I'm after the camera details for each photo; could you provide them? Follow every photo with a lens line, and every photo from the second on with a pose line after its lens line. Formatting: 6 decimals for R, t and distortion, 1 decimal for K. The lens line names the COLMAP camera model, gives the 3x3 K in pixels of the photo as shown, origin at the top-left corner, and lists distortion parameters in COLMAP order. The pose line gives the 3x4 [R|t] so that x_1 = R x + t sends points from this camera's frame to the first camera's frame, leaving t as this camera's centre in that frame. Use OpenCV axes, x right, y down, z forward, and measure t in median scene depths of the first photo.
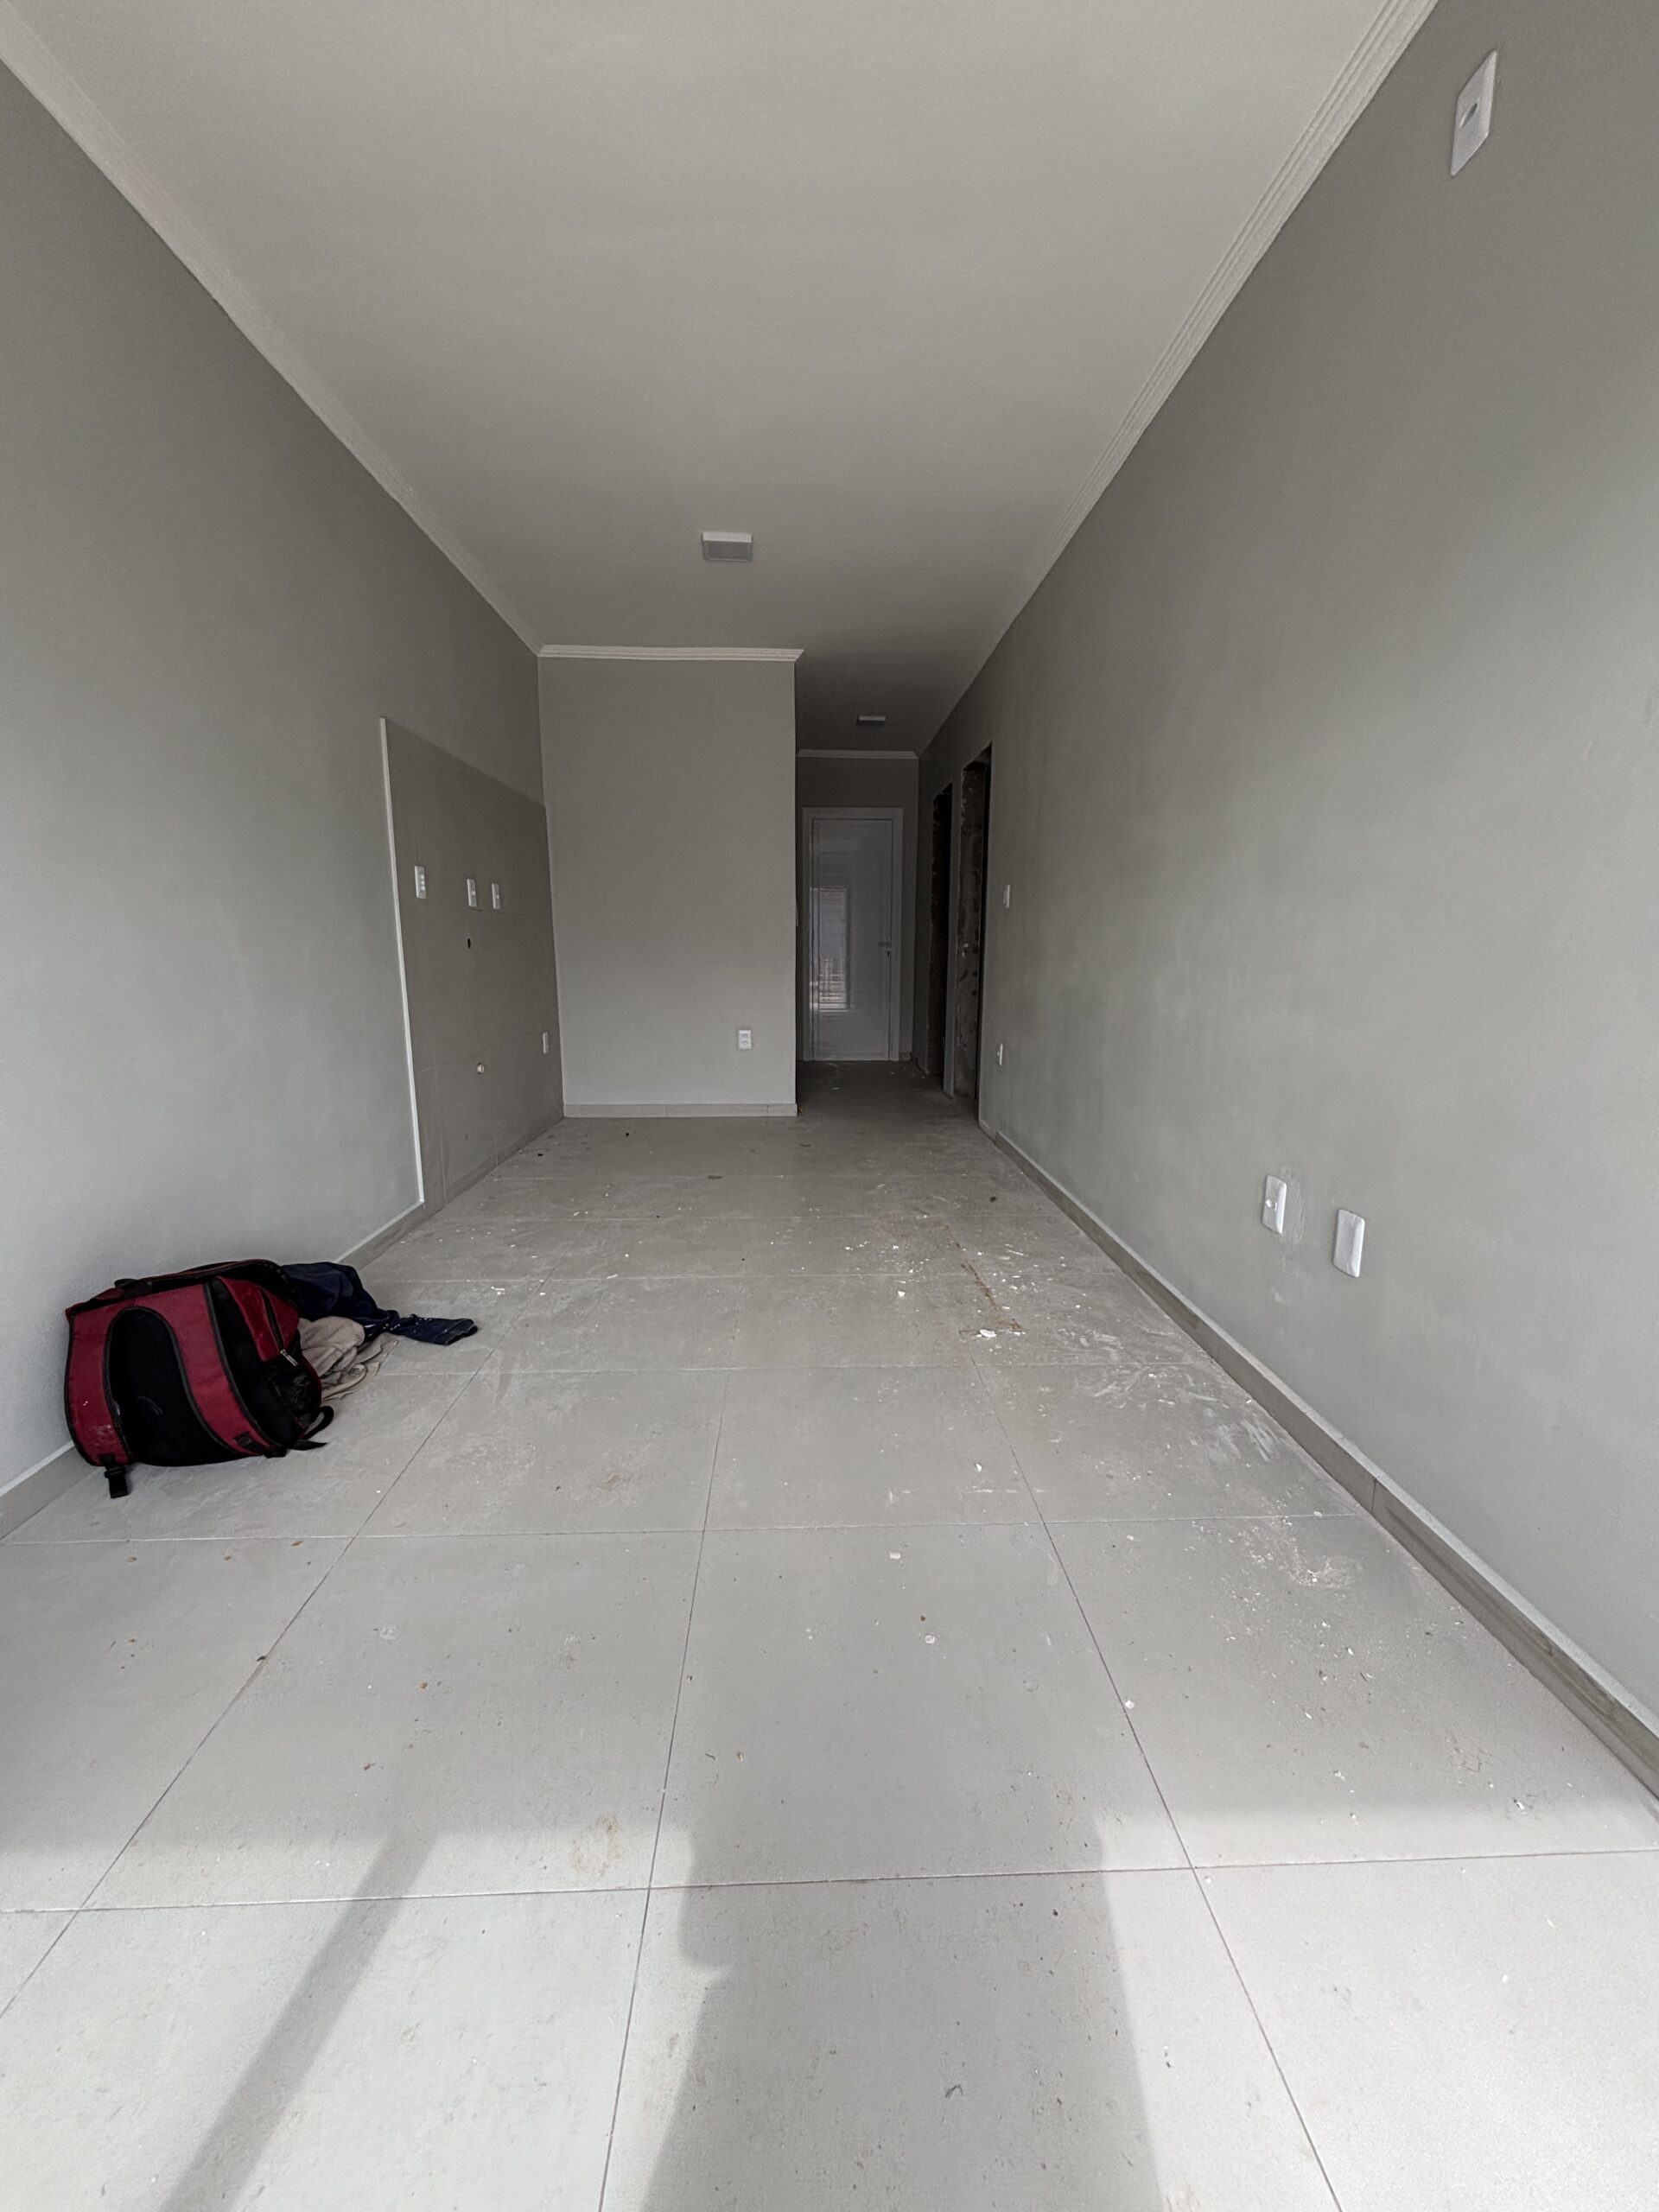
lens RADIAL K [[887.8, 0, 834.2], [0, 887.8, 1118.1], [0, 0, 1]] dist [-0.002221, 0.000350]
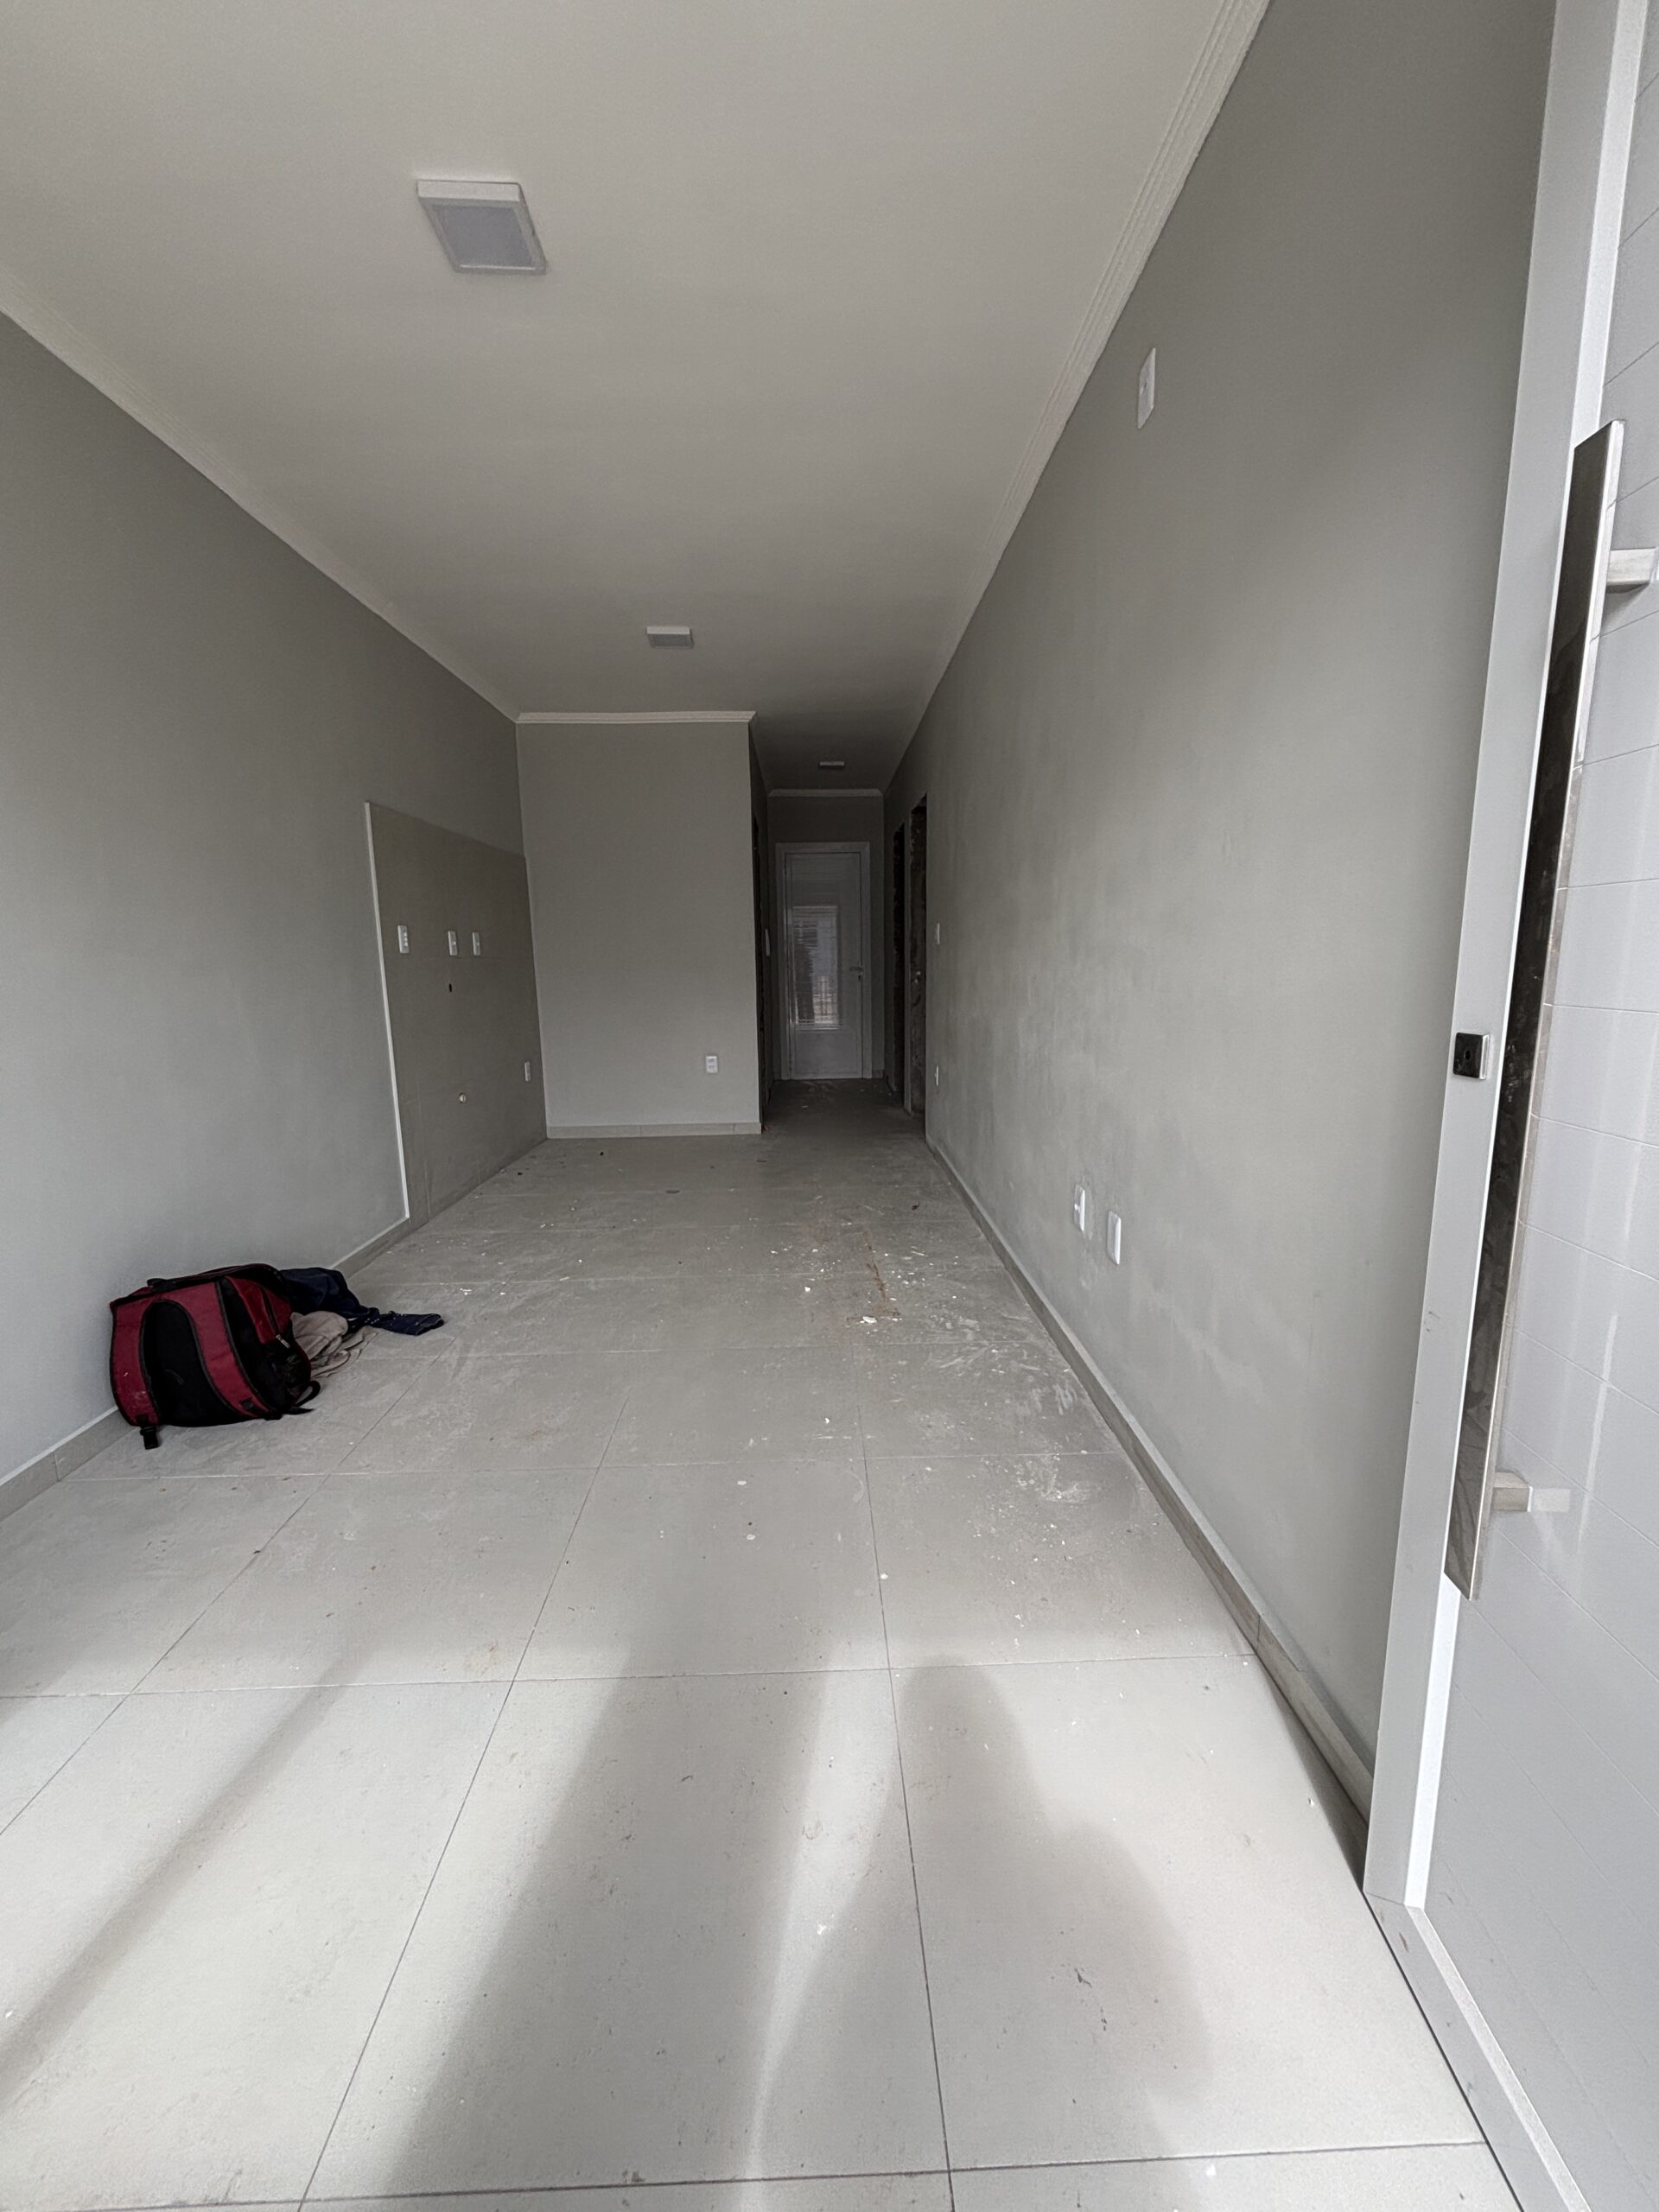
lens RADIAL K [[887.8, 0, 837.2], [0, 887.8, 1118.9], [0, 0, 1]] dist [-0.002221, 0.000350]
pose [[0.999757, -0.016937, -0.014080, 0.102911], [0.016780, 0.999796, -0.011231, -0.010184], [0.014268, 0.010992, 0.999838, -0.133196]]
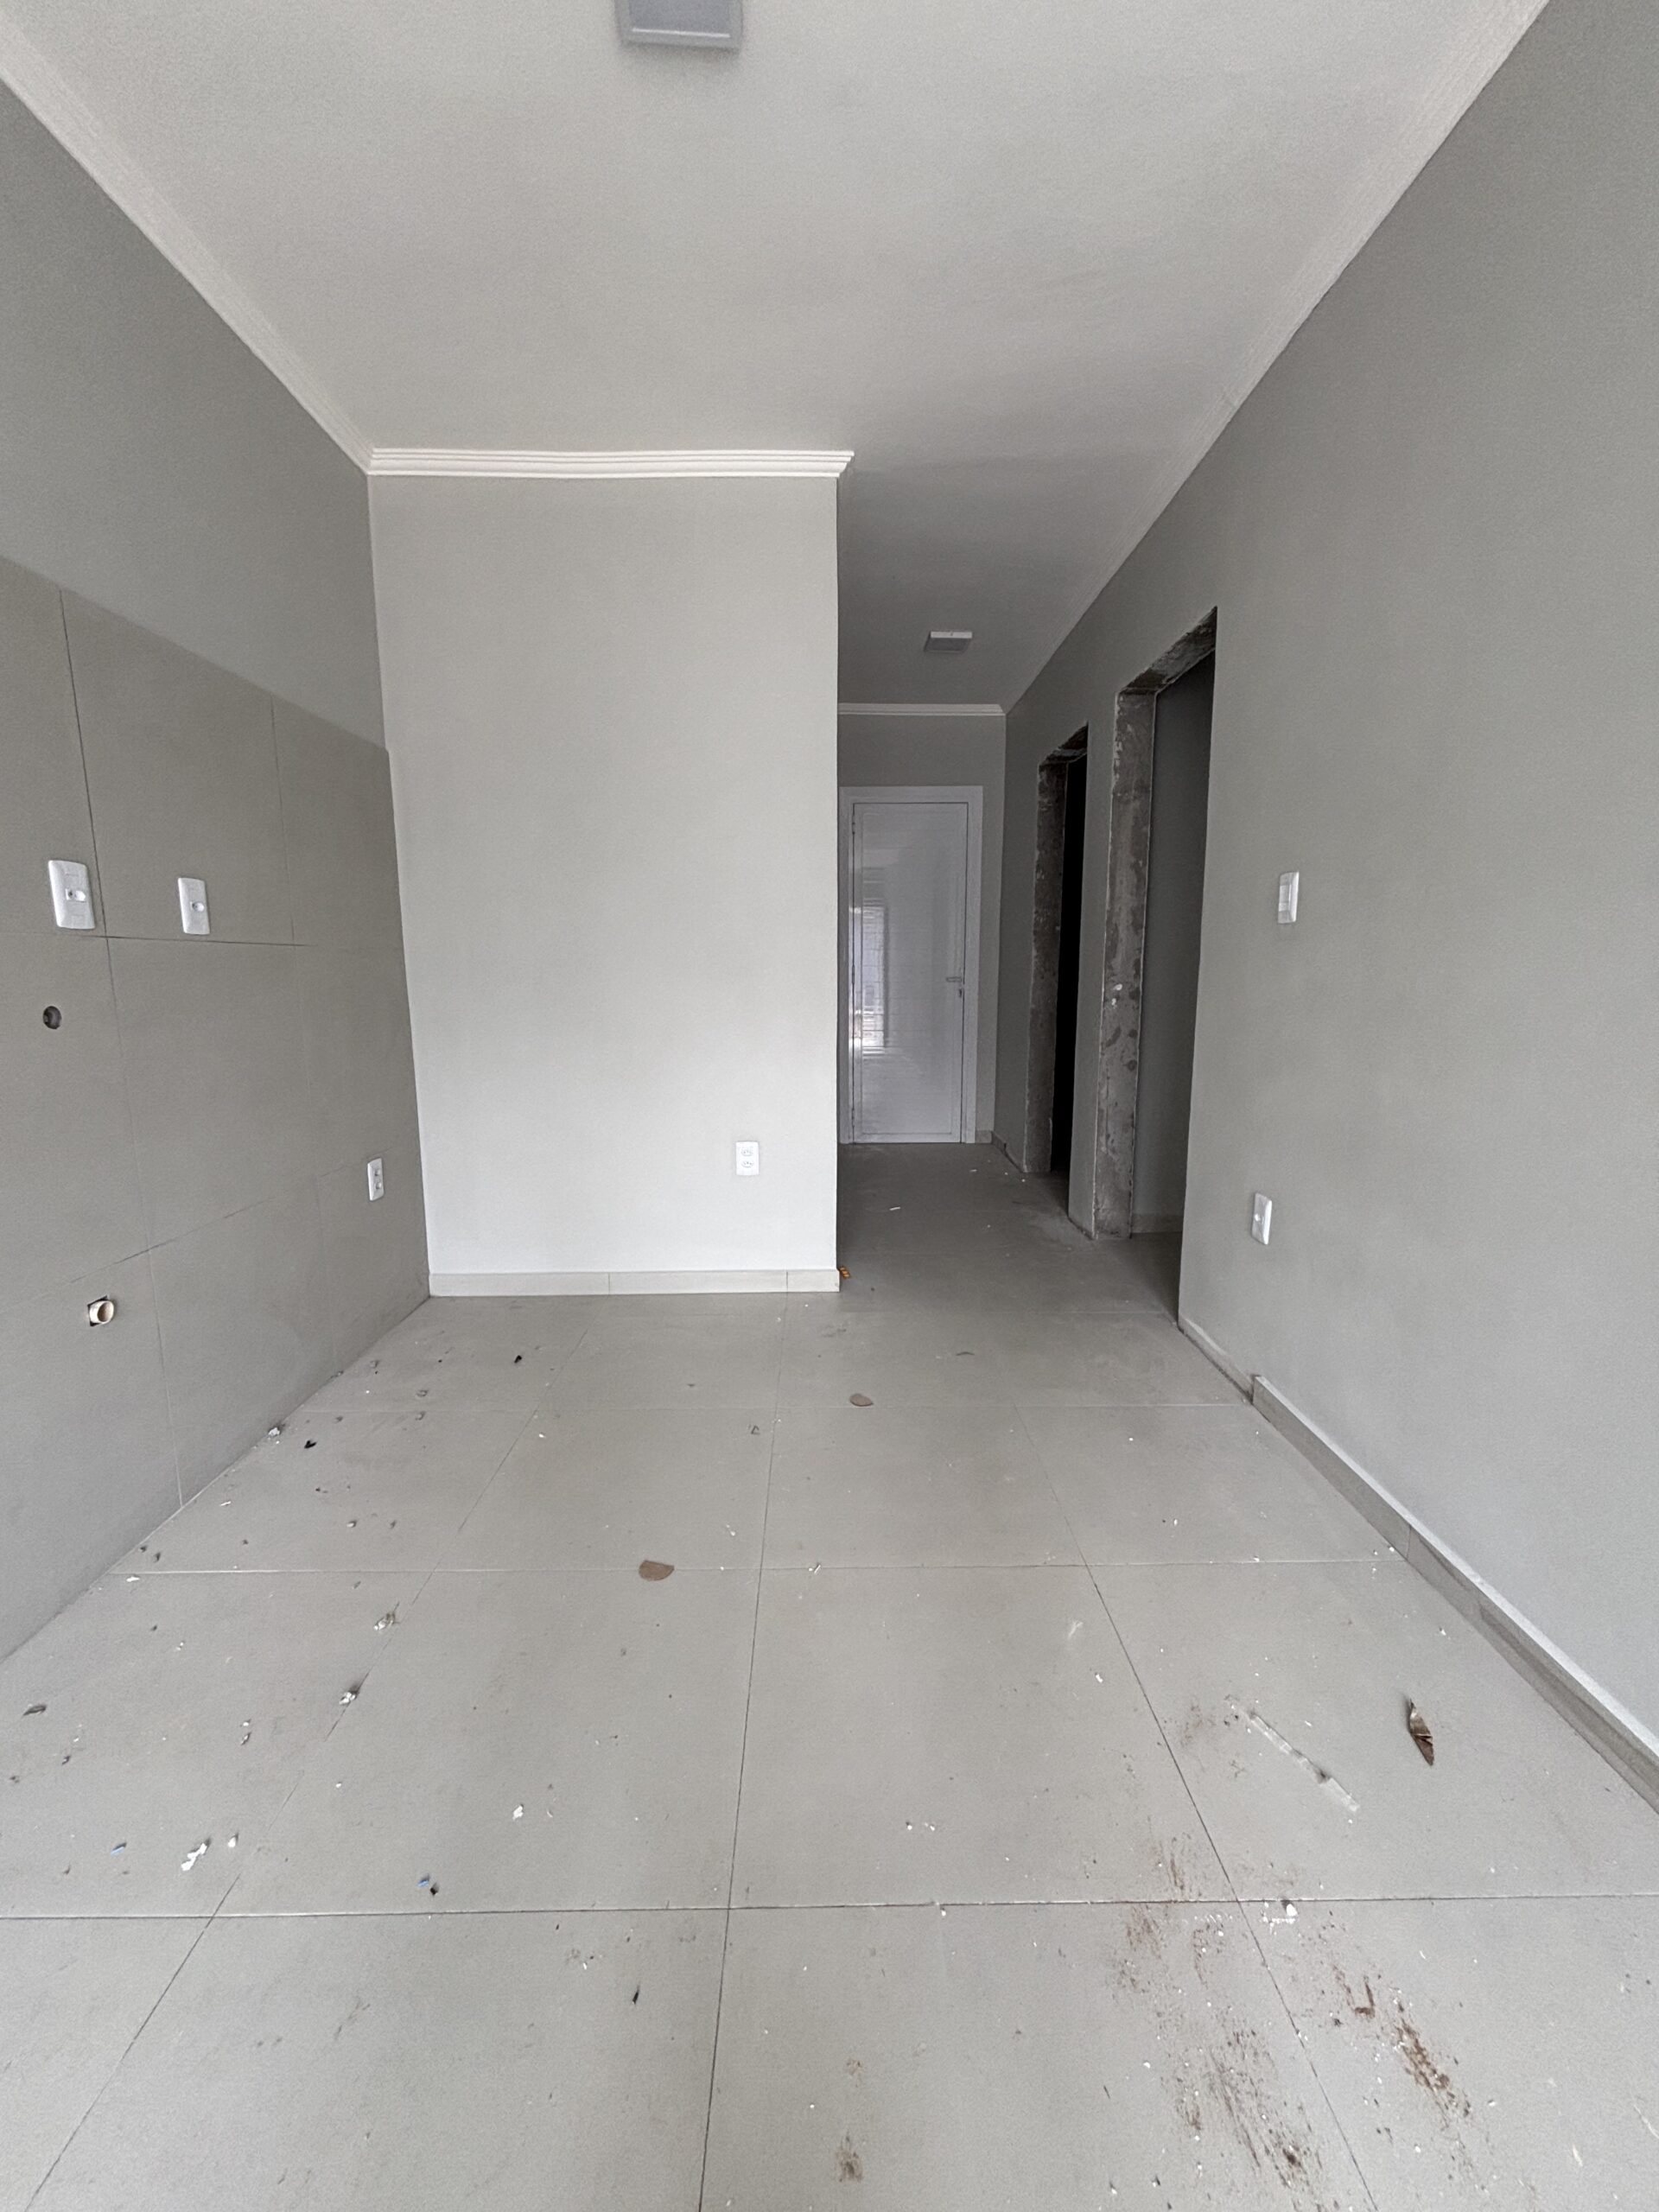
lens RADIAL K [[887.8, 0, 826.9], [0, 887.8, 1107.8], [0, 0, 1]] dist [-0.002221, 0.000350]
pose [[0.999372, -0.002914, -0.035317, -0.045620], [0.001601, 0.999309, -0.037130, -0.152162], [0.035401, 0.037050, 0.998686, 0.662302]]
